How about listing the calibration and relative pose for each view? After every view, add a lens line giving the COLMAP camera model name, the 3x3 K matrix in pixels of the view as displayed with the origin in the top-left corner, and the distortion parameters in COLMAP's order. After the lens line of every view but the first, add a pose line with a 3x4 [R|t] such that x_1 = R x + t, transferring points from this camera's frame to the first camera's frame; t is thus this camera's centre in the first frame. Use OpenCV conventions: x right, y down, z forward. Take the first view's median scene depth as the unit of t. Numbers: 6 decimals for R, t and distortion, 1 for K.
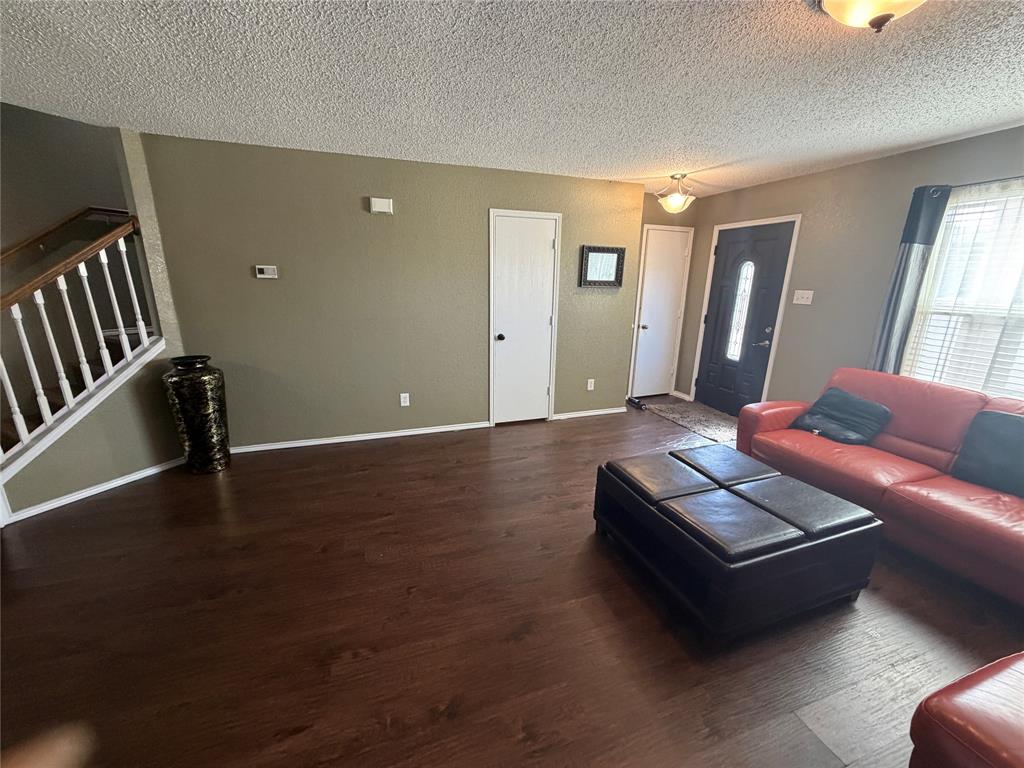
lens RADIAL K [[418.7, 0, 521.2], [0, 418.7, 390.0], [0, 0, 1]] dist [0.010759, -0.000437]
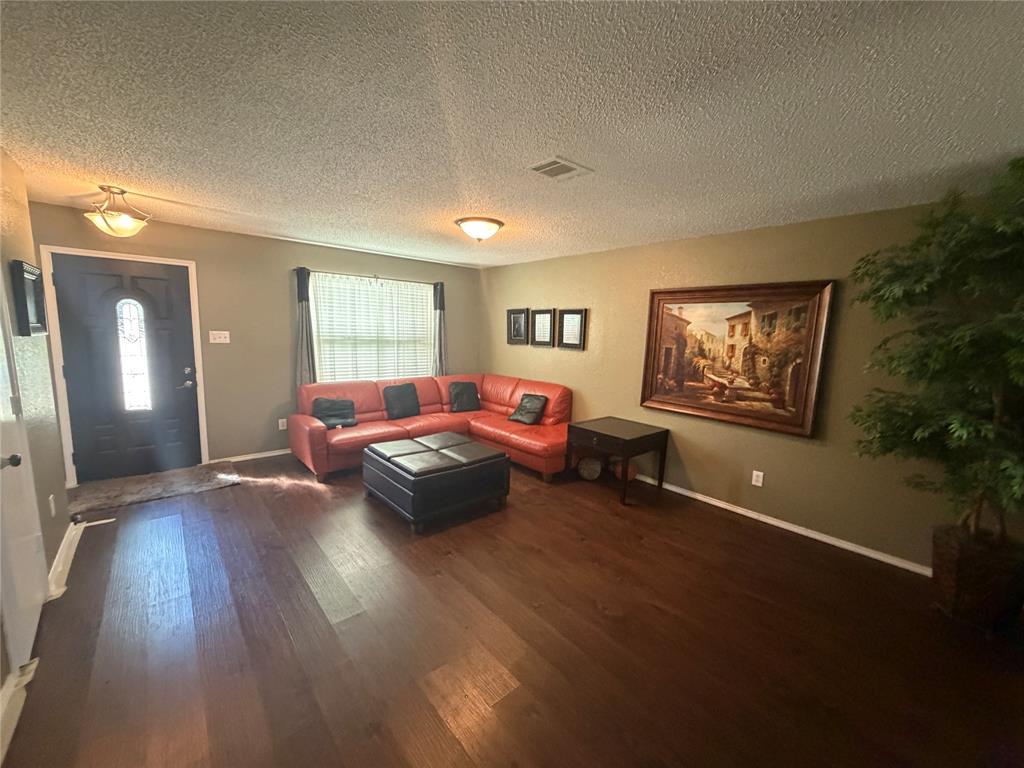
lens RADIAL K [[418.7, 0, 505.4], [0, 418.7, 382.5], [0, 0, 1]] dist [0.010759, -0.000437]
pose [[-0.368765, -0.139533, 0.918990, -0.655414], [0.214439, 0.949229, 0.230172, -0.200128], [-0.904449, 0.281947, -0.320121, 0.705135]]
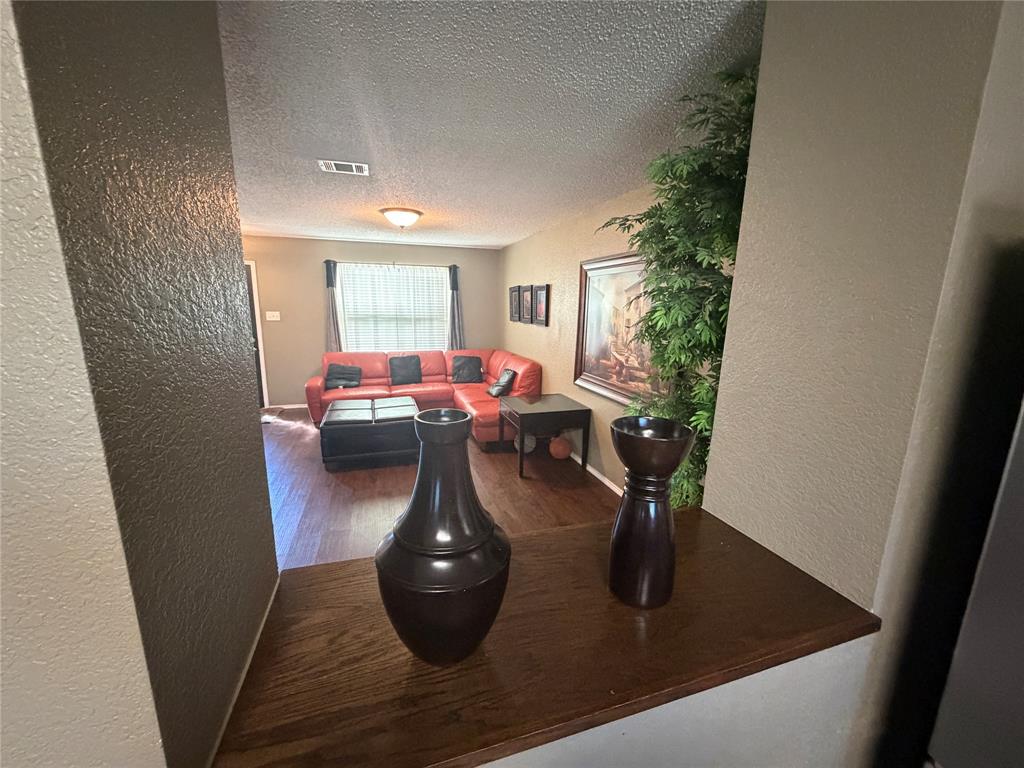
lens RADIAL K [[418.7, 0, 516.3], [0, 418.7, 385.9], [0, 0, 1]] dist [0.010759, -0.000437]
pose [[0.033310, -0.198469, 0.979541, -0.839256], [0.254373, 0.949493, 0.183731, -0.035717], [-0.966532, 0.243049, 0.082113, 0.087221]]
